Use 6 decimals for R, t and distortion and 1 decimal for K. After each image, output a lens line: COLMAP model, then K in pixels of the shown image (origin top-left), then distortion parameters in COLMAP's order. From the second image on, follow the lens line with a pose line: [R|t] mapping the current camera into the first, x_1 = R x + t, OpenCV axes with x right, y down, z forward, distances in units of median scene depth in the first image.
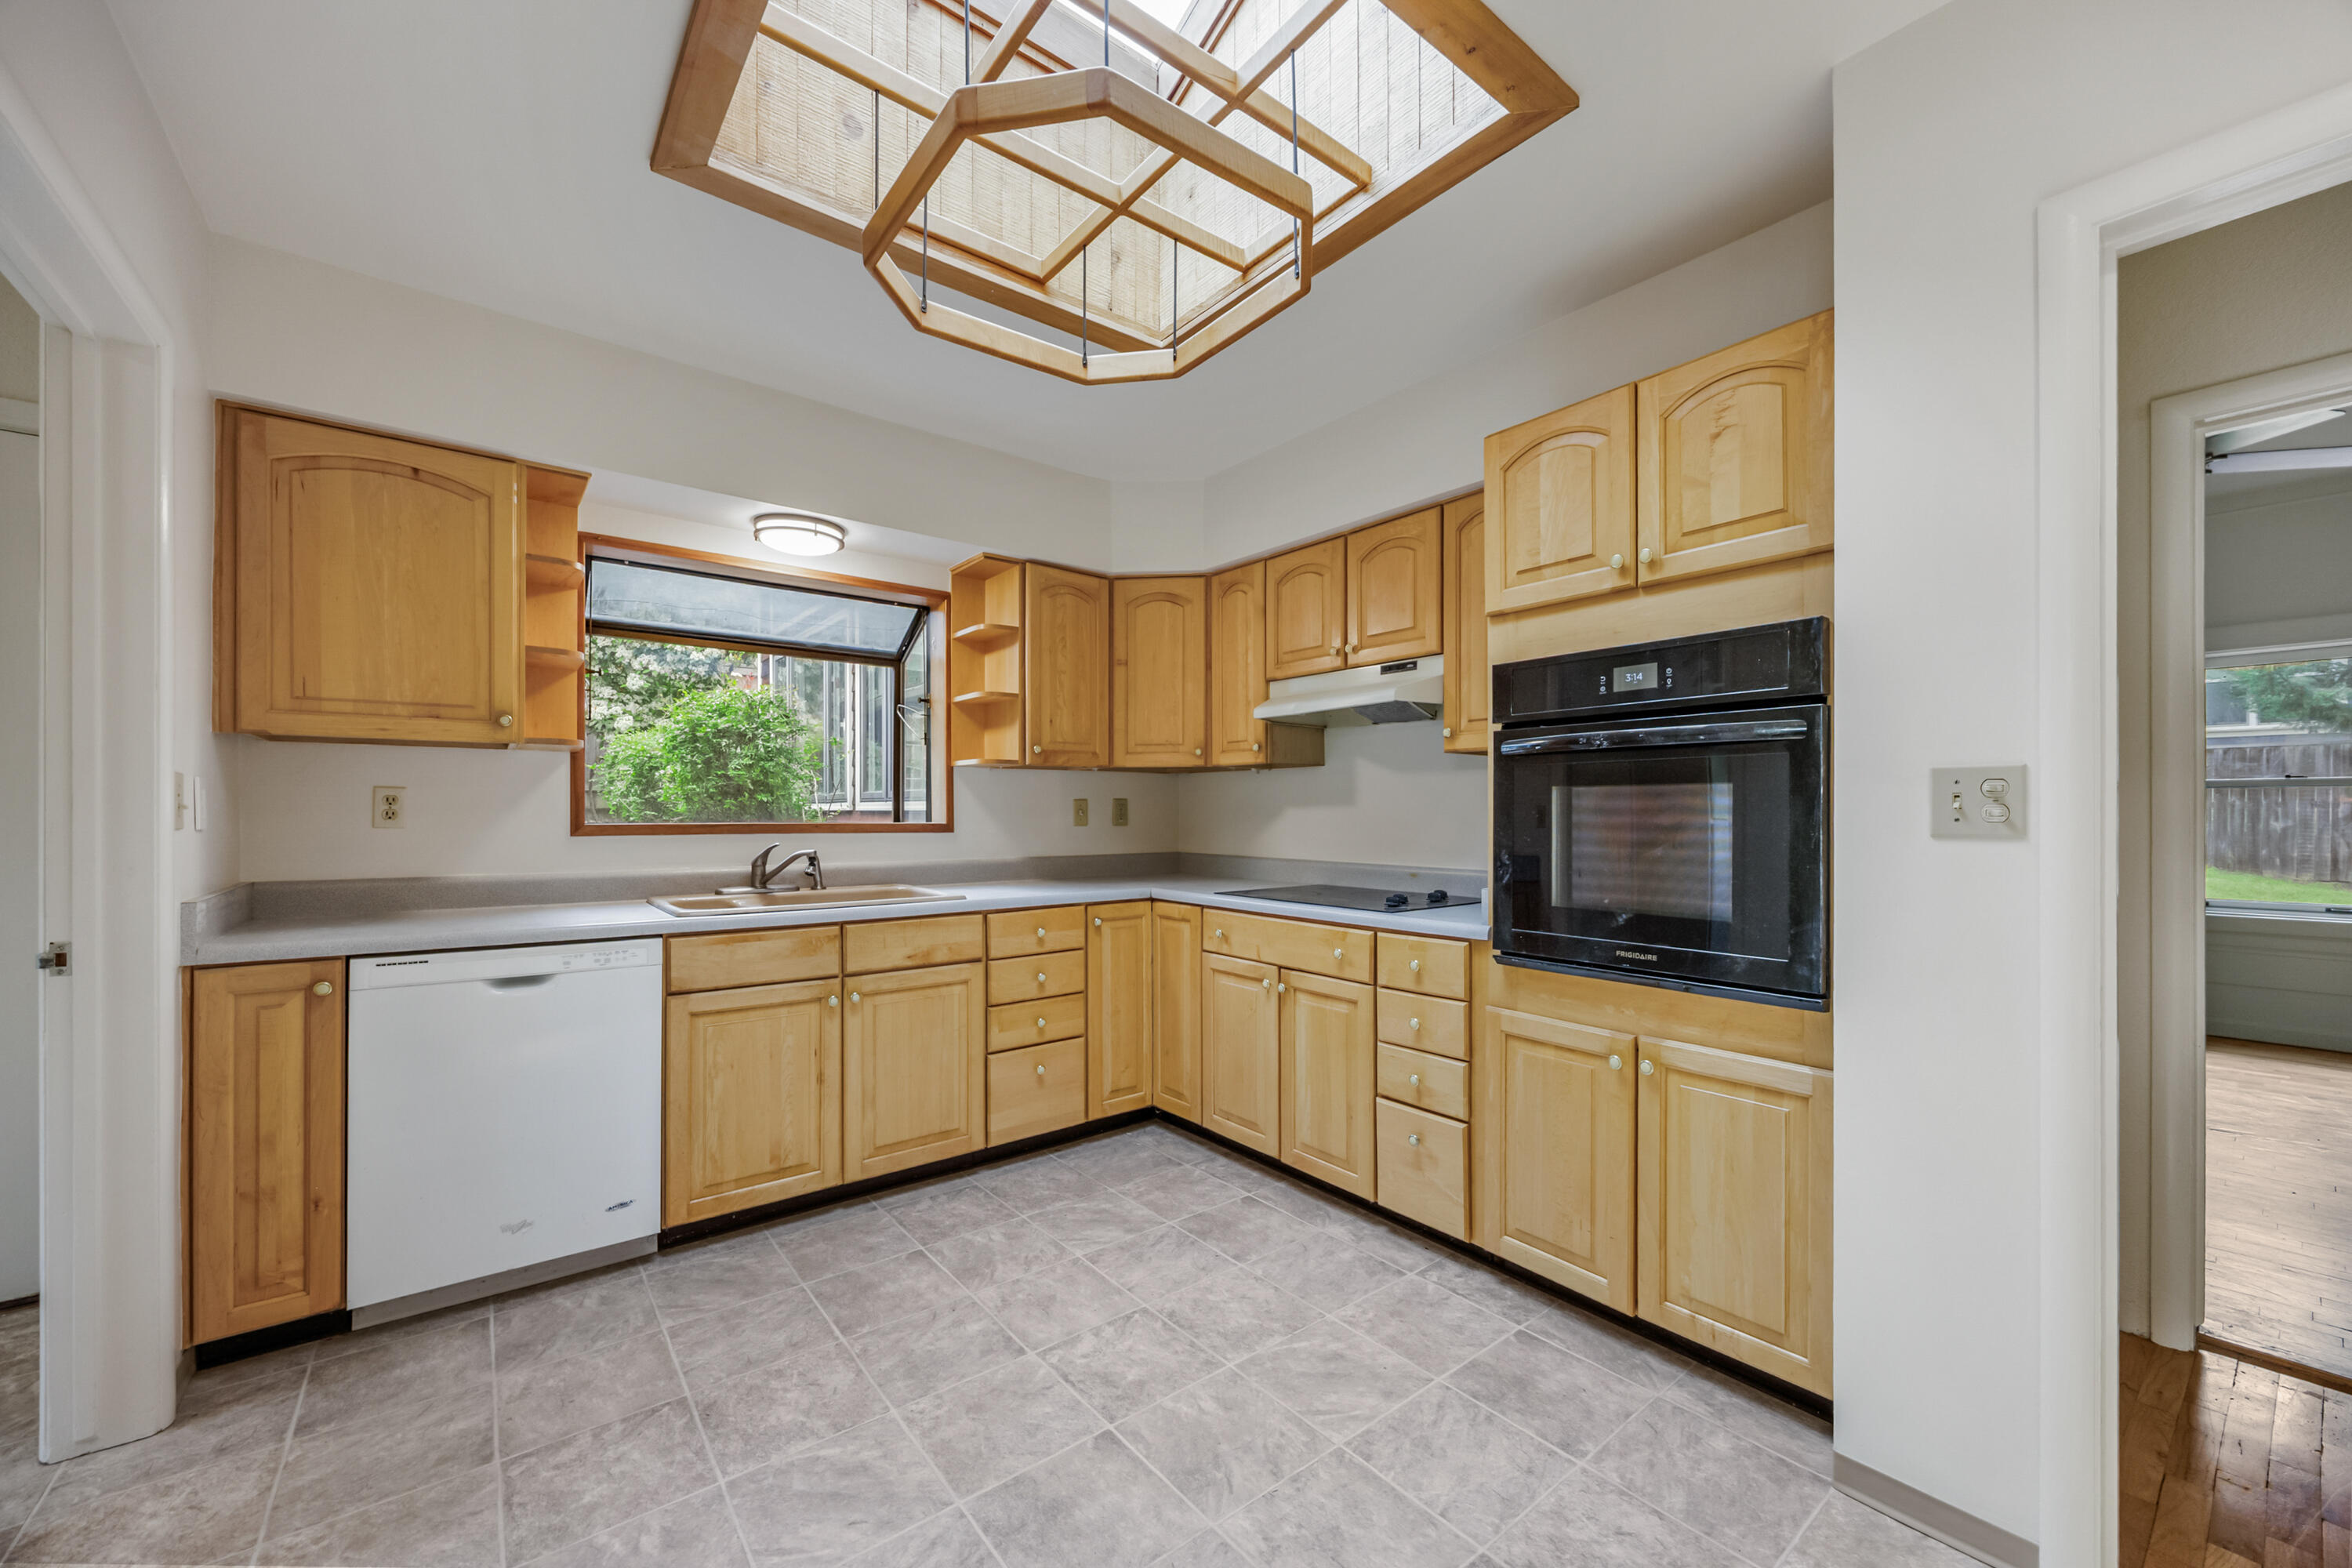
lens RADIAL K [[901.0, 0, 1174.3], [0, 901.0, 810.5], [0, 0, 1]] dist [-0.000024, 0.000219]
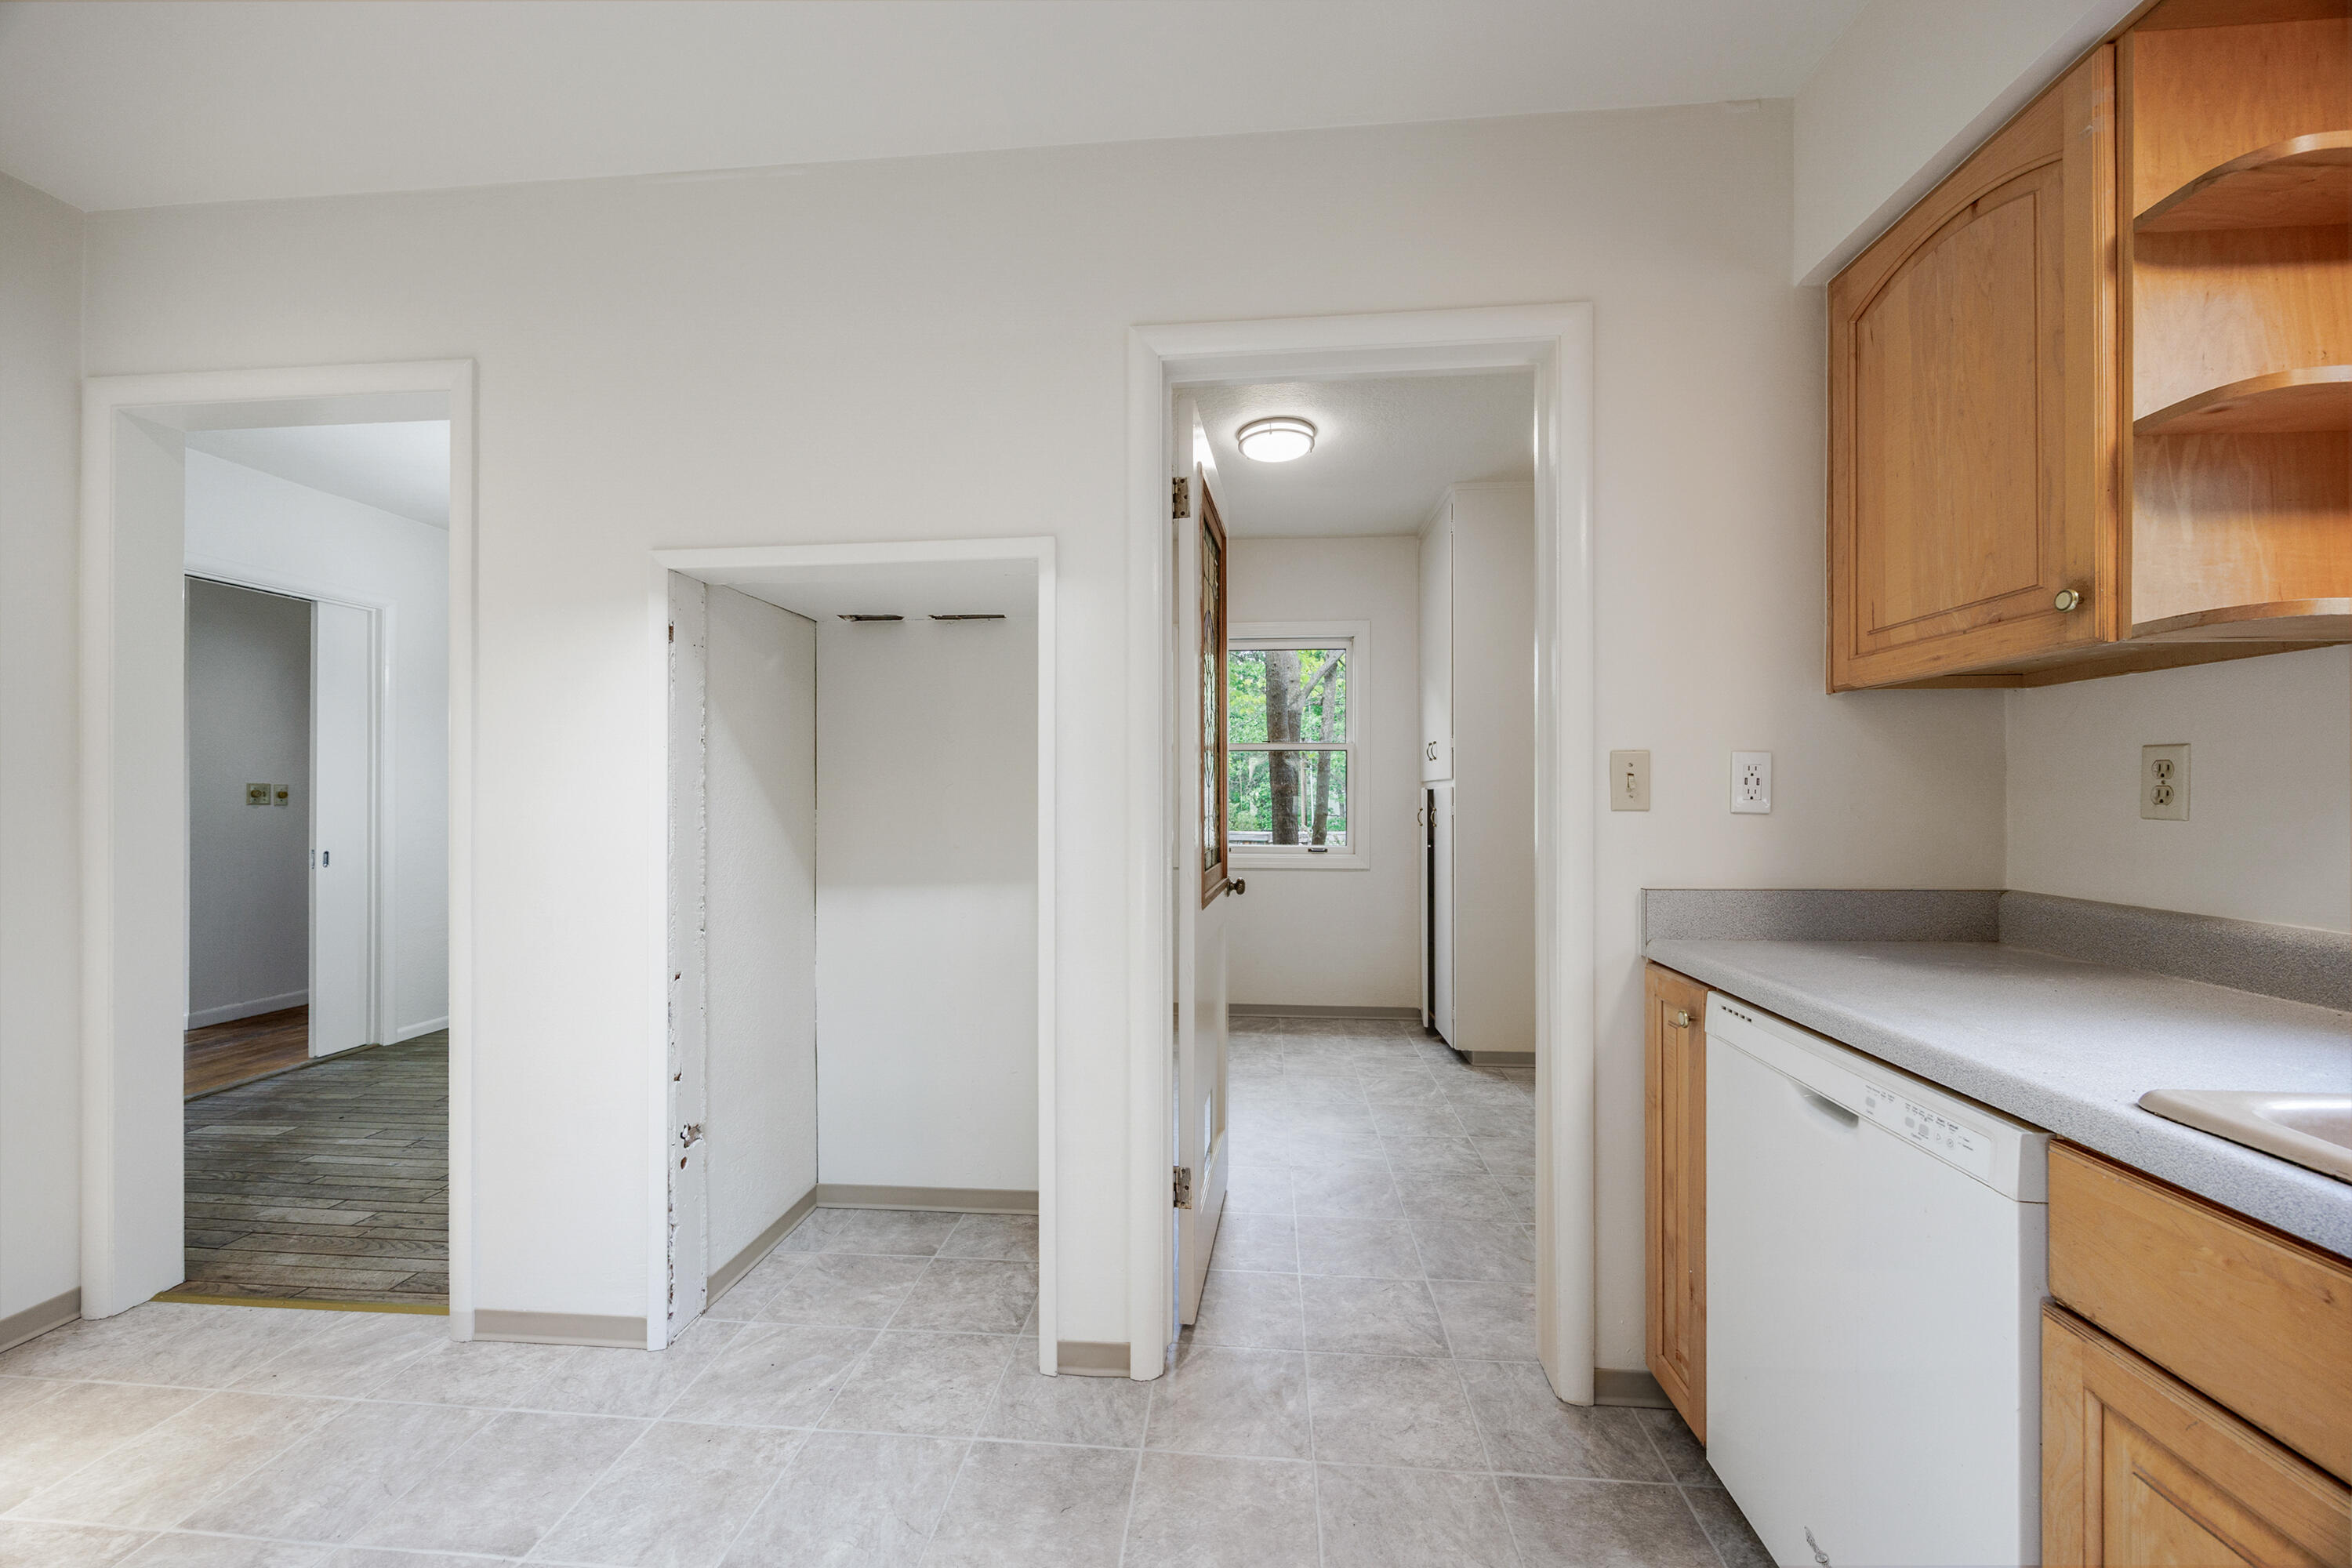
lens RADIAL K [[892.0, 0, 1183.1], [0, 892.0, 792.5], [0, 0, 1]] dist [-0.001794, -0.000295]
pose [[-0.678239, -0.001186, -0.734840, -0.055018], [0.003352, 0.999983, -0.004708, 0.003001], [0.734833, -0.005657, -0.678224, 0.801999]]
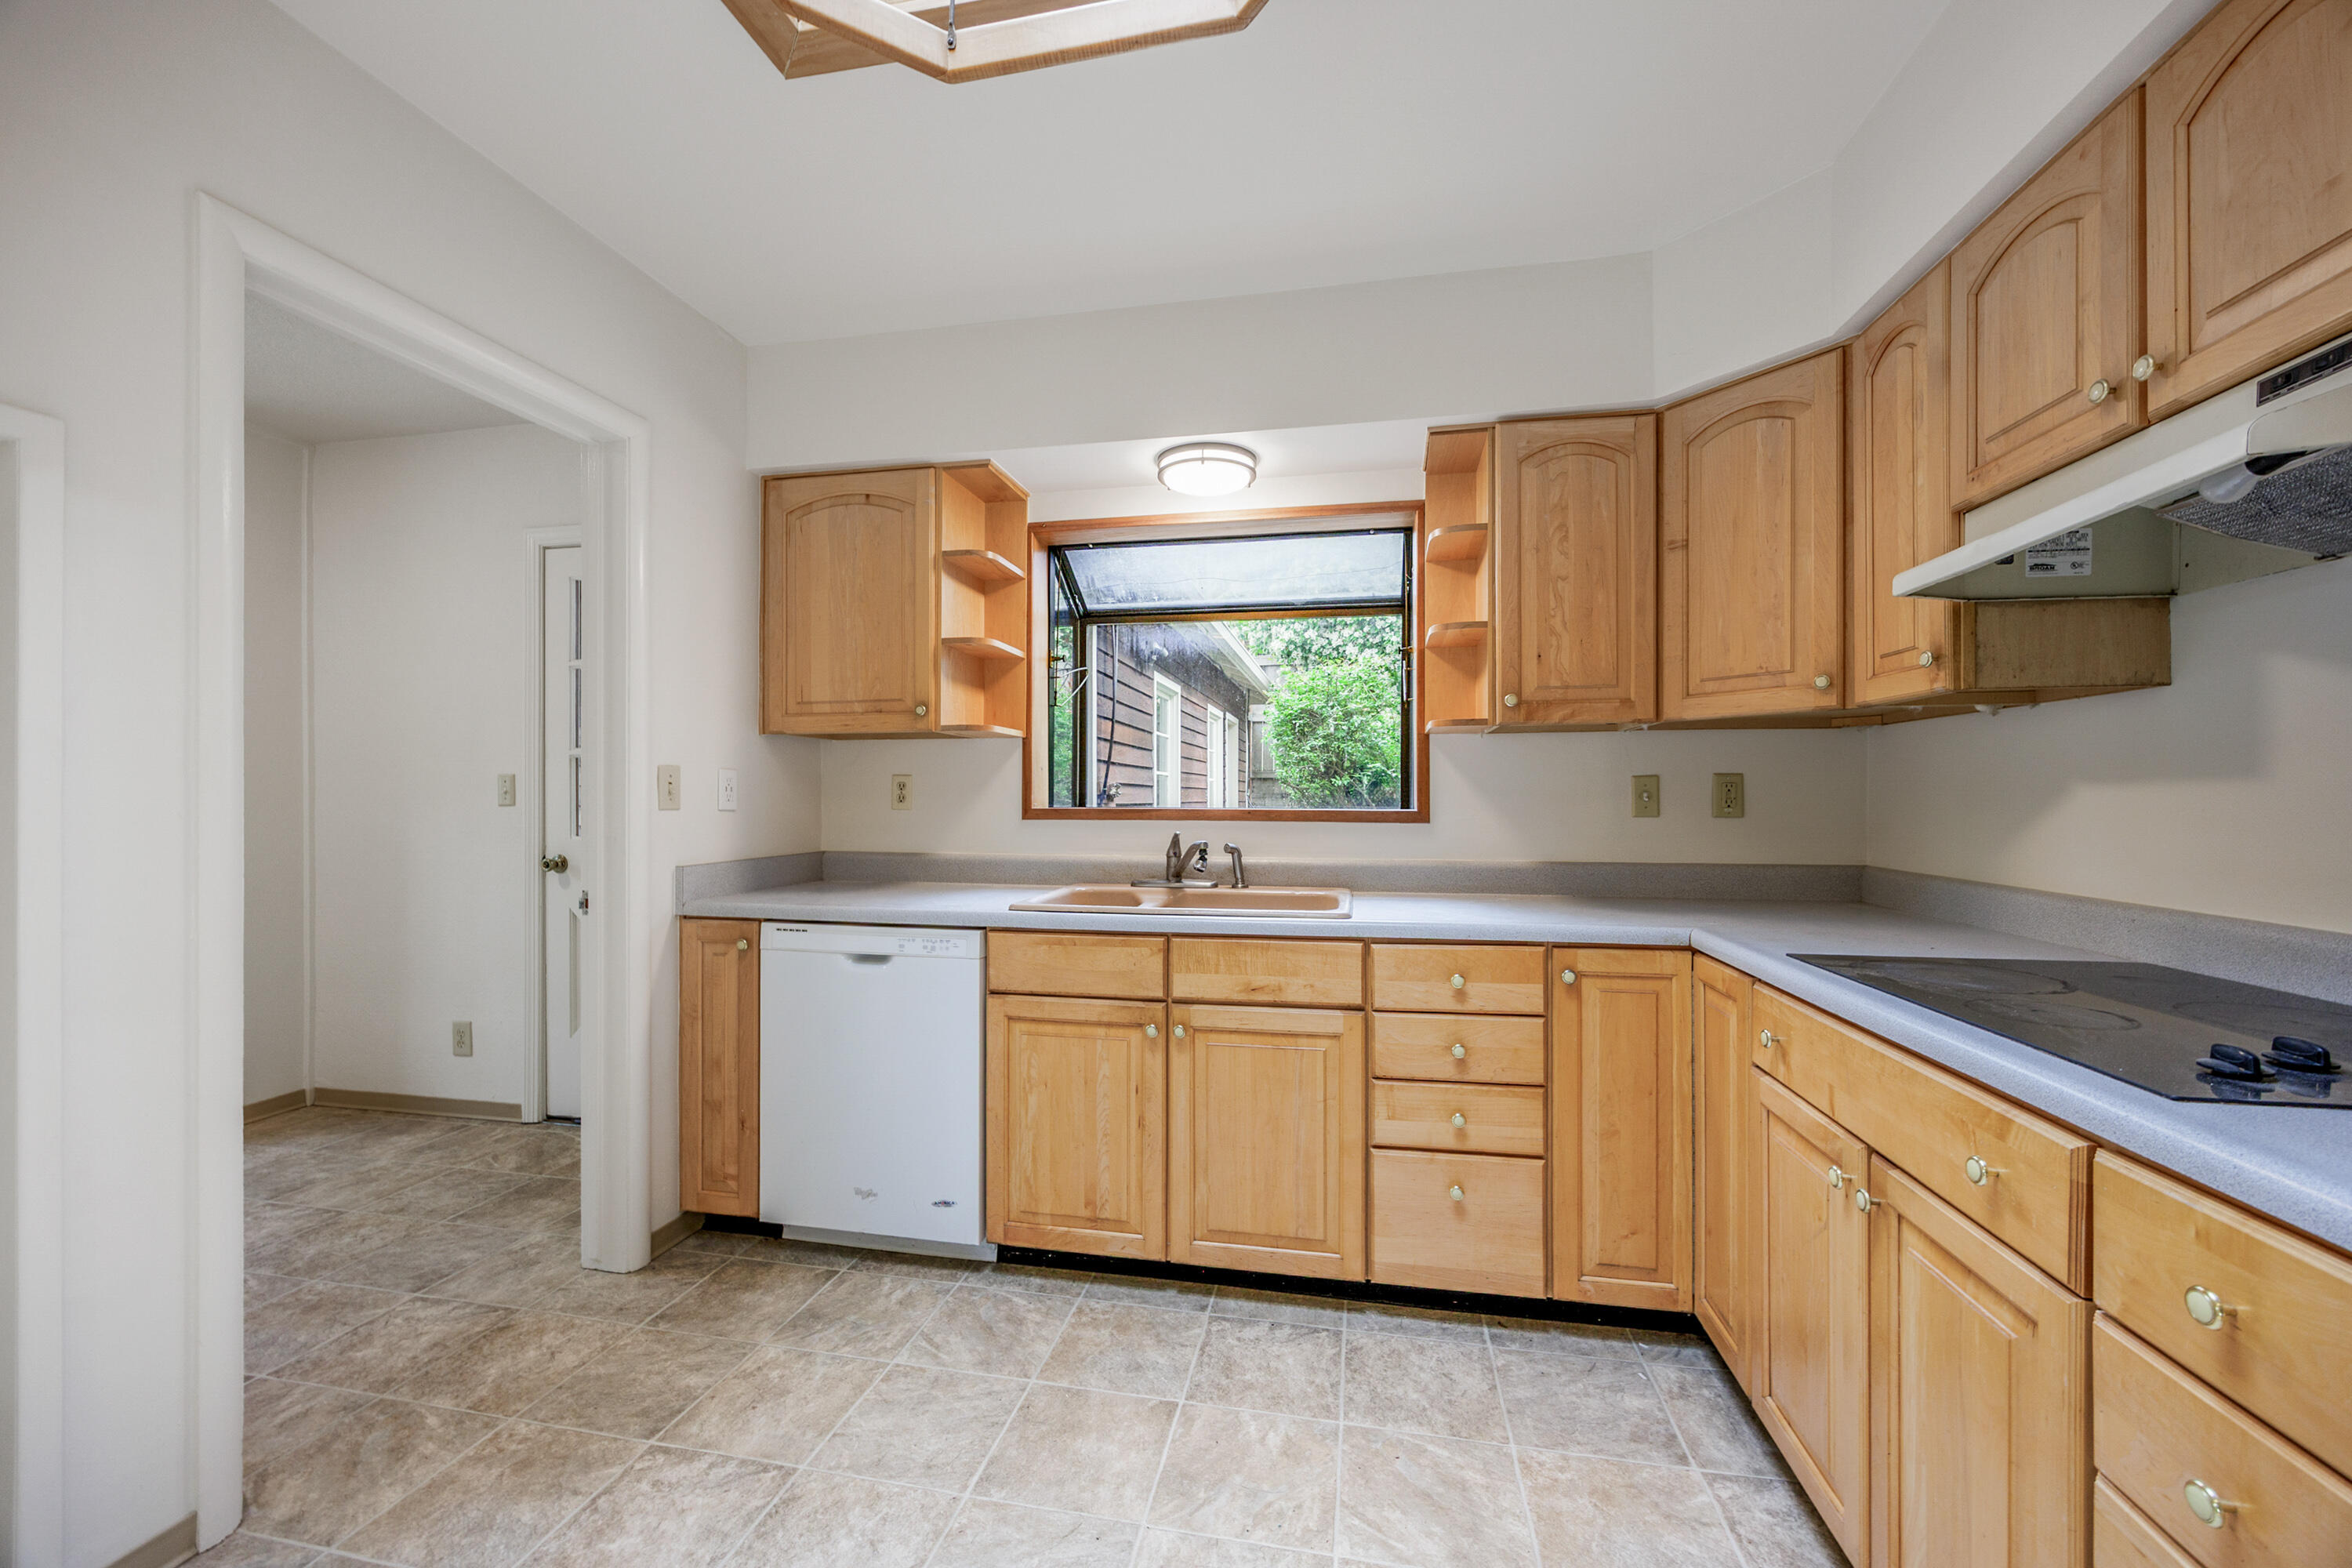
lens RADIAL K [[894.0, 0, 1184.1], [0, 894.0, 796.0], [0, 0, 1]] dist [-0.002440, -0.000069]
pose [[0.652579, -0.001496, -0.757719, 0.218462], [0.002606, 0.999997, 0.000271, 0.001721], [0.757716, -0.002151, 0.652581, 0.448124]]
